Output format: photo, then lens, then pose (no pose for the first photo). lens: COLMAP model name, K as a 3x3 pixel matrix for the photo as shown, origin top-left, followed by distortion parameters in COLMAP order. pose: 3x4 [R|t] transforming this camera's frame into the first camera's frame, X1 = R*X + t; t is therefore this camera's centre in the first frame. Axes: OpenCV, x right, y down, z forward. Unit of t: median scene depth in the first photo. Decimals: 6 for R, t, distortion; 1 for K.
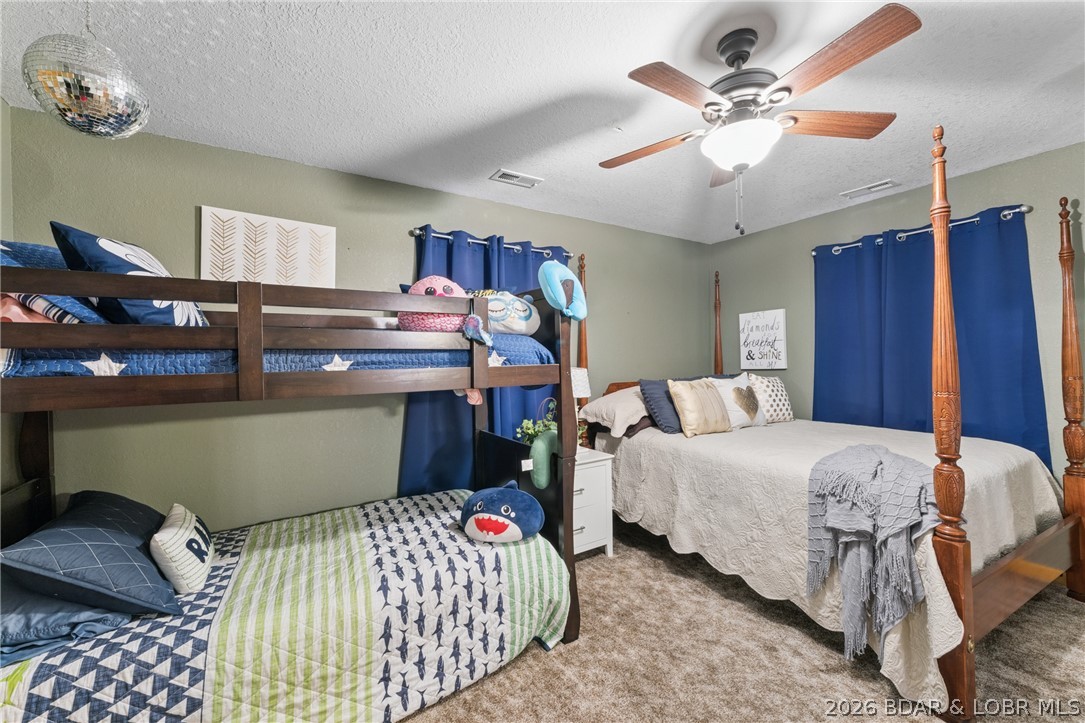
lens RADIAL K [[435.6, 0, 544.8], [0, 435.6, 349.3], [0, 0, 1]] dist [-0.000731, -0.000160]
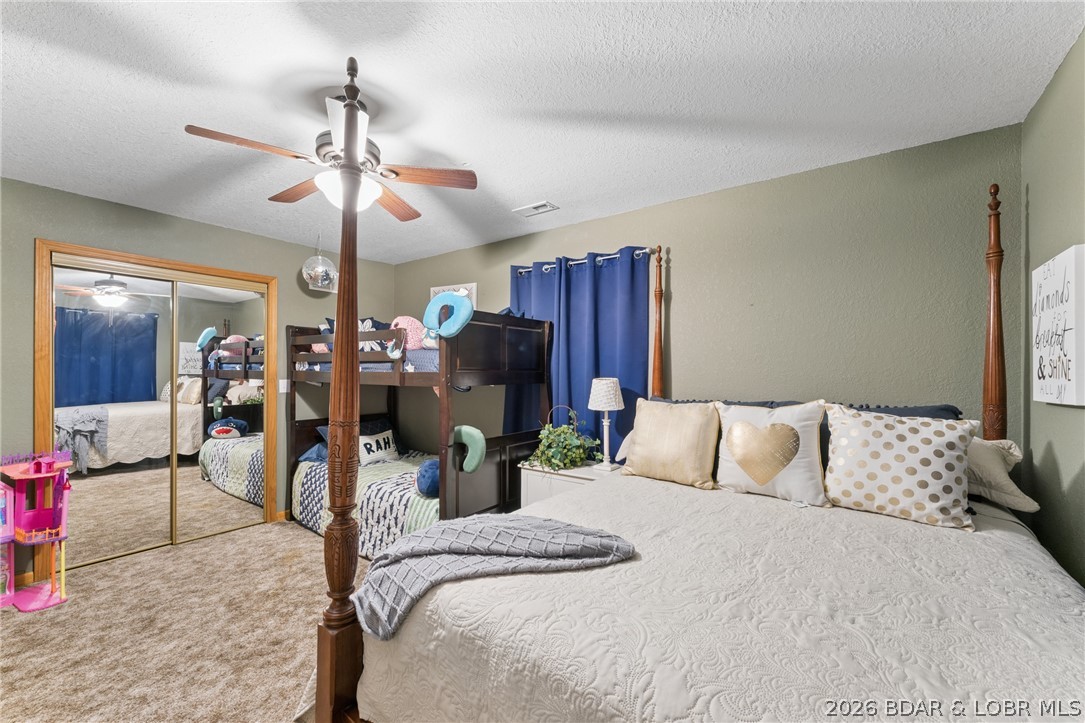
lens RADIAL K [[443.2, 0, 542.5], [0, 443.2, 361.5], [0, 0, 1]] dist [0.000281, -0.000017]
pose [[0.358670, -0.000022, -0.933465, 1.593248], [0.006353, 0.999977, 0.002418, 0.006299], [0.933443, -0.006798, 0.358661, 0.956855]]
